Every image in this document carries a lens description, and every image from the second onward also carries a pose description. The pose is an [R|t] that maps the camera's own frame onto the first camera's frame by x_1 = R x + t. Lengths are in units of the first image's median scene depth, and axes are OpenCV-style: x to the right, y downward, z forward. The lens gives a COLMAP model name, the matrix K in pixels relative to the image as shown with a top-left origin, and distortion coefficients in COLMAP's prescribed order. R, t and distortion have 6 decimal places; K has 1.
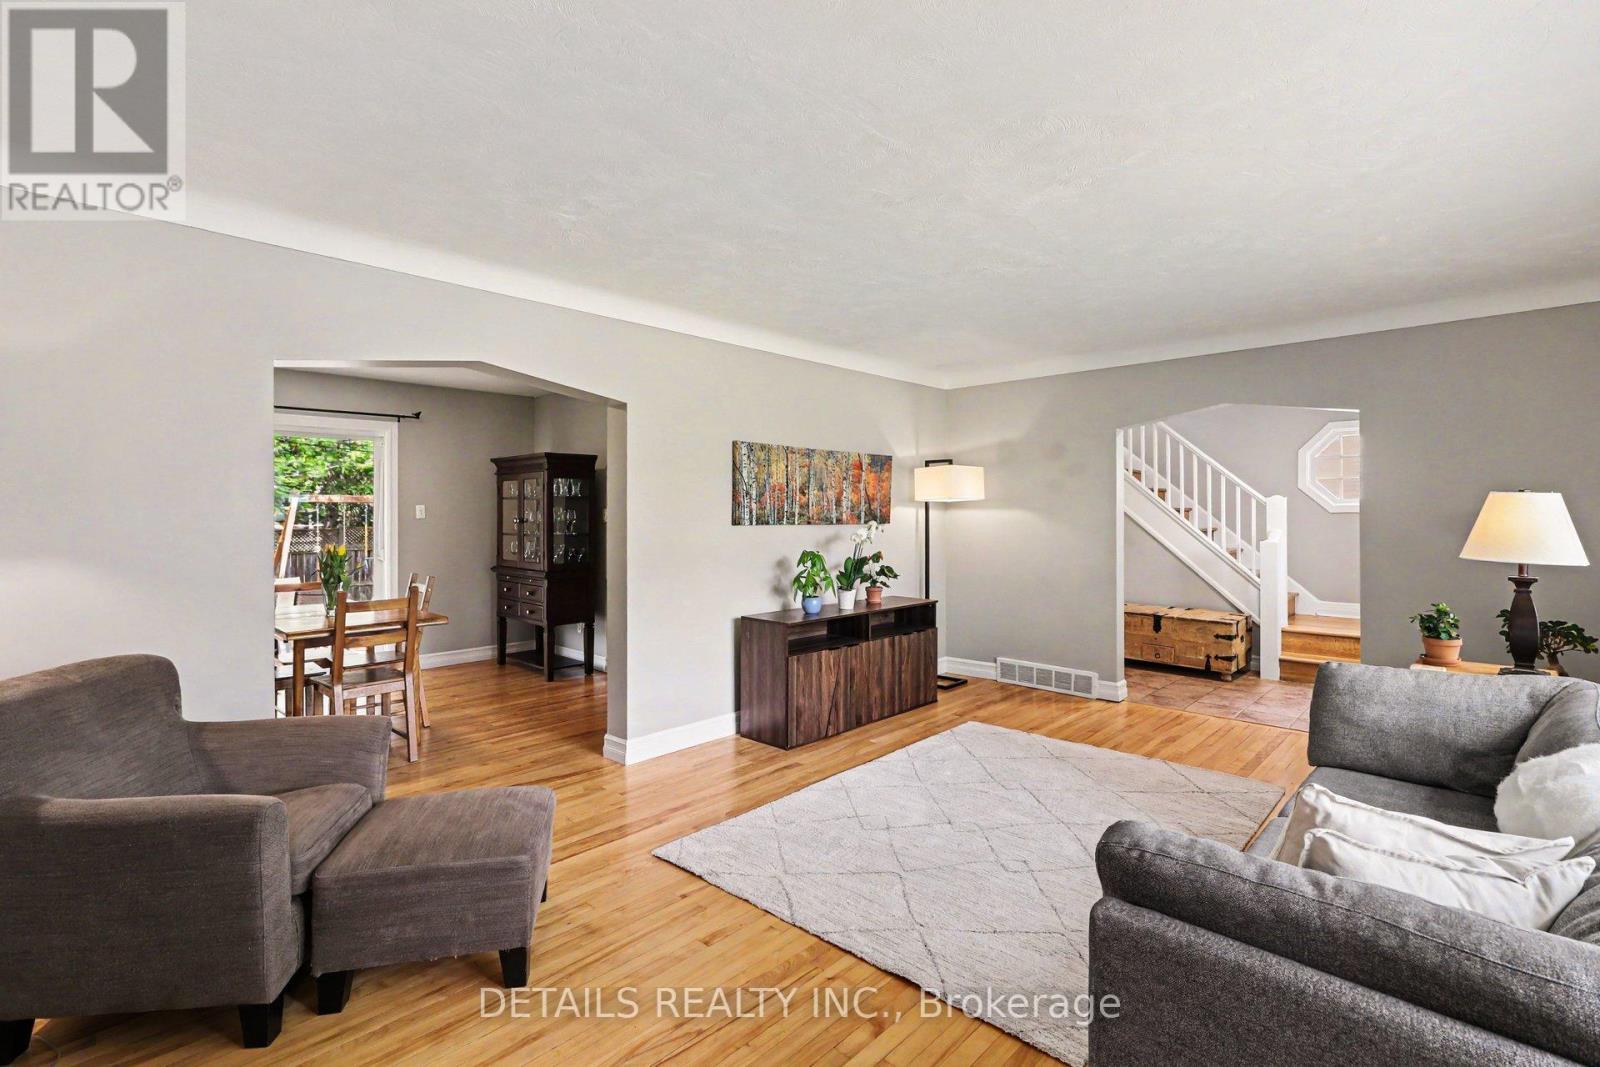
lens RADIAL K [[738.3, 0, 804.7], [0, 738.3, 530.9], [0, 0, 1]] dist [0.001221, 0.000061]
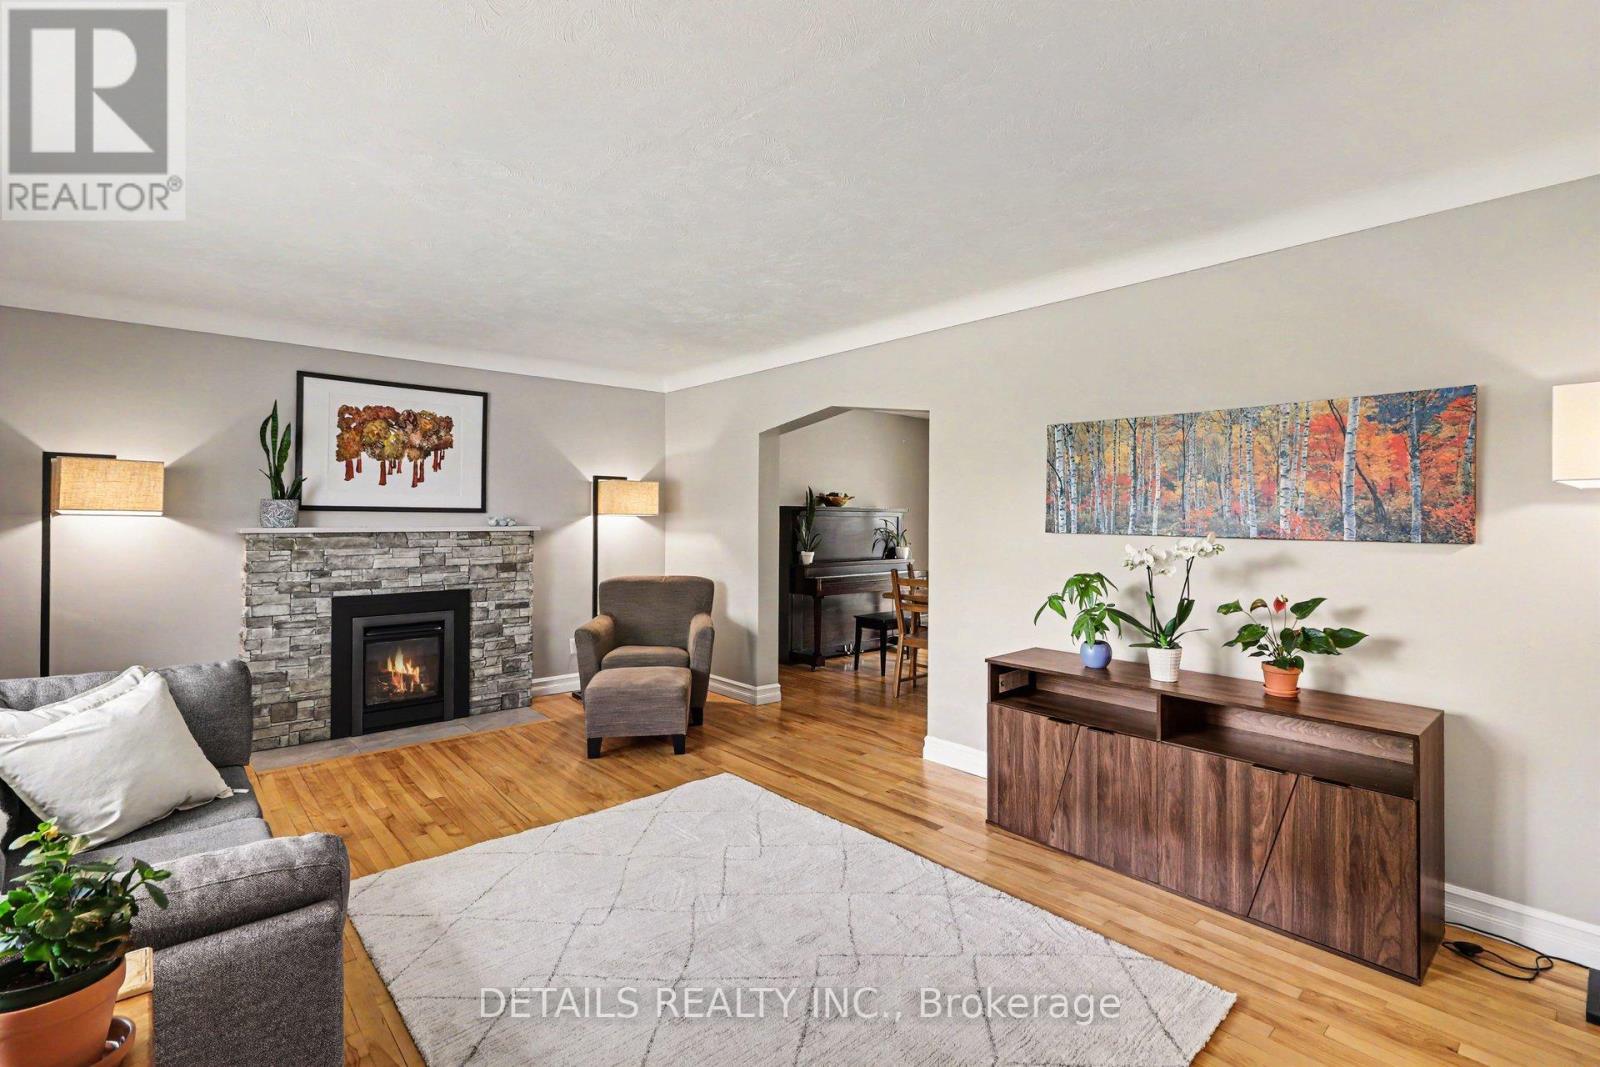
lens RADIAL K [[738.3, 0, 799.8], [0, 738.3, 520.6], [0, 0, 1]] dist [0.001221, 0.000061]
pose [[-0.086635, 0.005575, -0.996225, 0.671504], [-0.030901, 0.999488, 0.008280, -0.017866], [0.995761, 0.031501, -0.086419, 0.758202]]
